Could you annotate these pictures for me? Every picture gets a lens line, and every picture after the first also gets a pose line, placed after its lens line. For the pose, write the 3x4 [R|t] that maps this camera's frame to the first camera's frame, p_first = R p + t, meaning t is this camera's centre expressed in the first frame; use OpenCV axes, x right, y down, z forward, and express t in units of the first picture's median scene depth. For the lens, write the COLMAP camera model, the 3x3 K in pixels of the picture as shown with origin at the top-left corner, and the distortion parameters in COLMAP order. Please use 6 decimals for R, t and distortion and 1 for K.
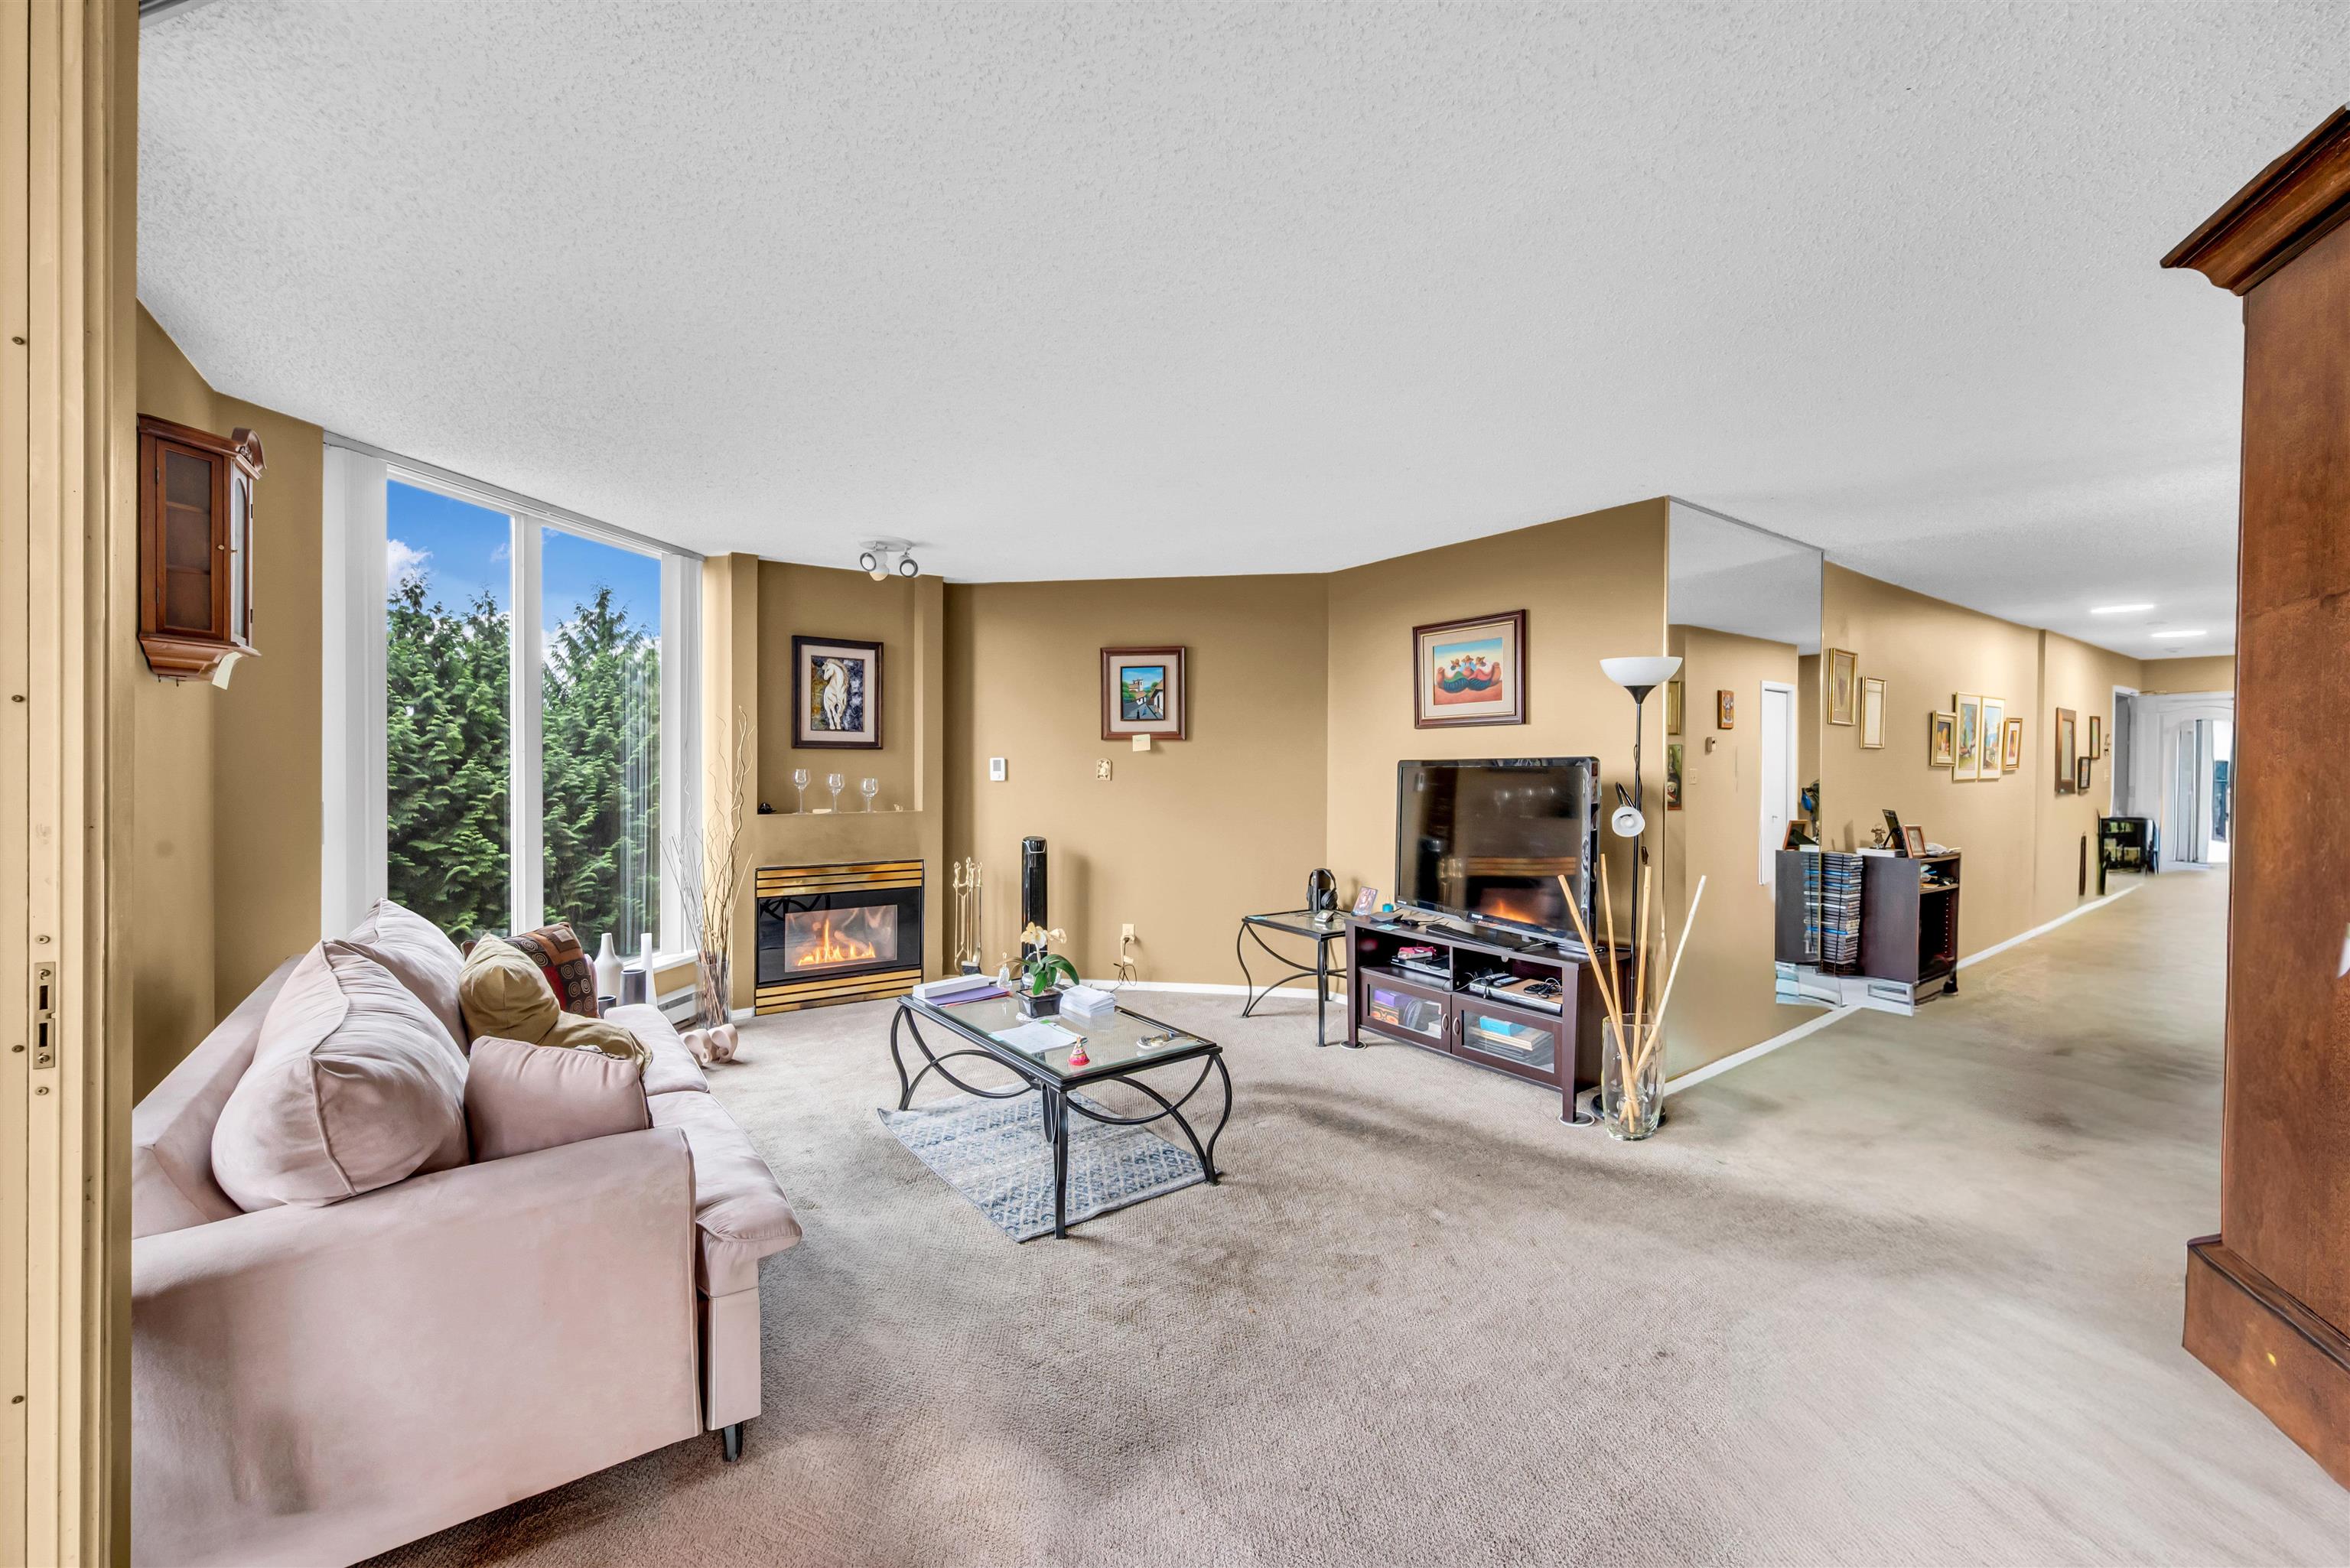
lens RADIAL K [[926.5, 0, 1176.3], [0, 926.5, 771.1], [0, 0, 1]] dist [-0.000470, -0.000047]
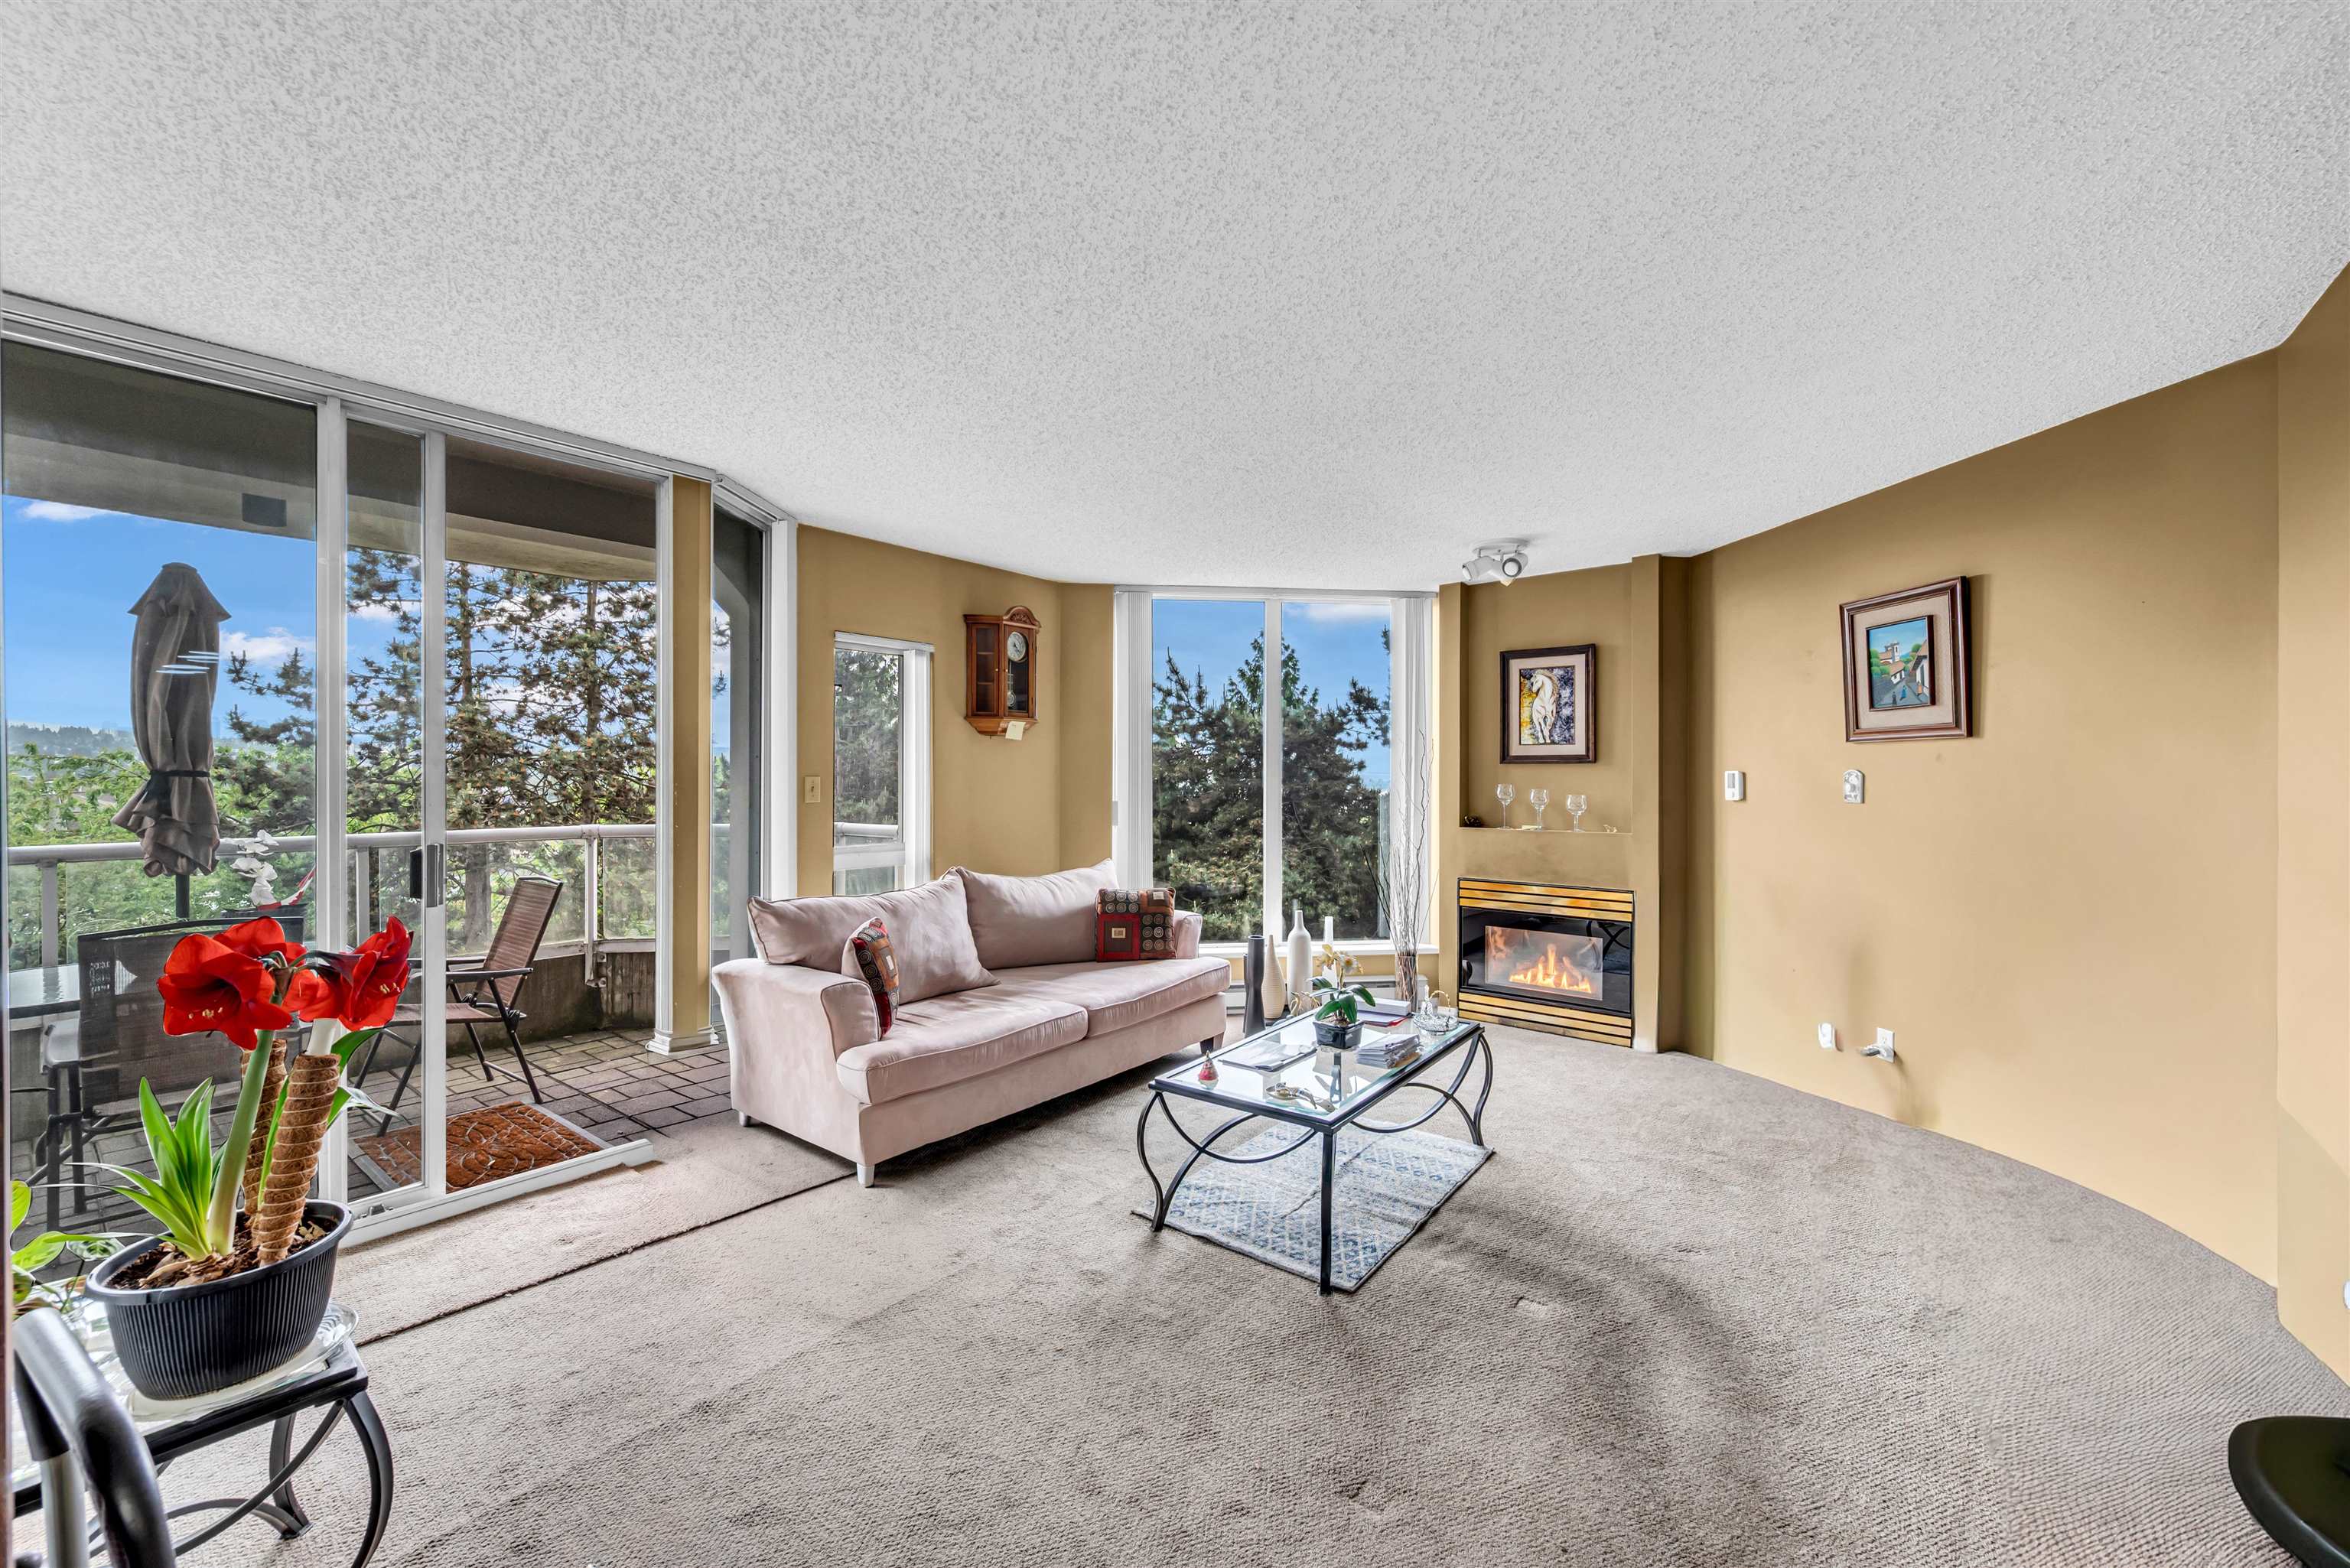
lens RADIAL K [[937.6, 0, 1180.6], [0, 937.6, 777.1], [0, 0, 1]] dist [-0.000158, -0.000048]
pose [[0.271590, -0.005229, -0.962399, 0.459628], [-0.008175, 0.999937, -0.007740, 0.000873], [0.962378, 0.009969, 0.271530, 0.375225]]
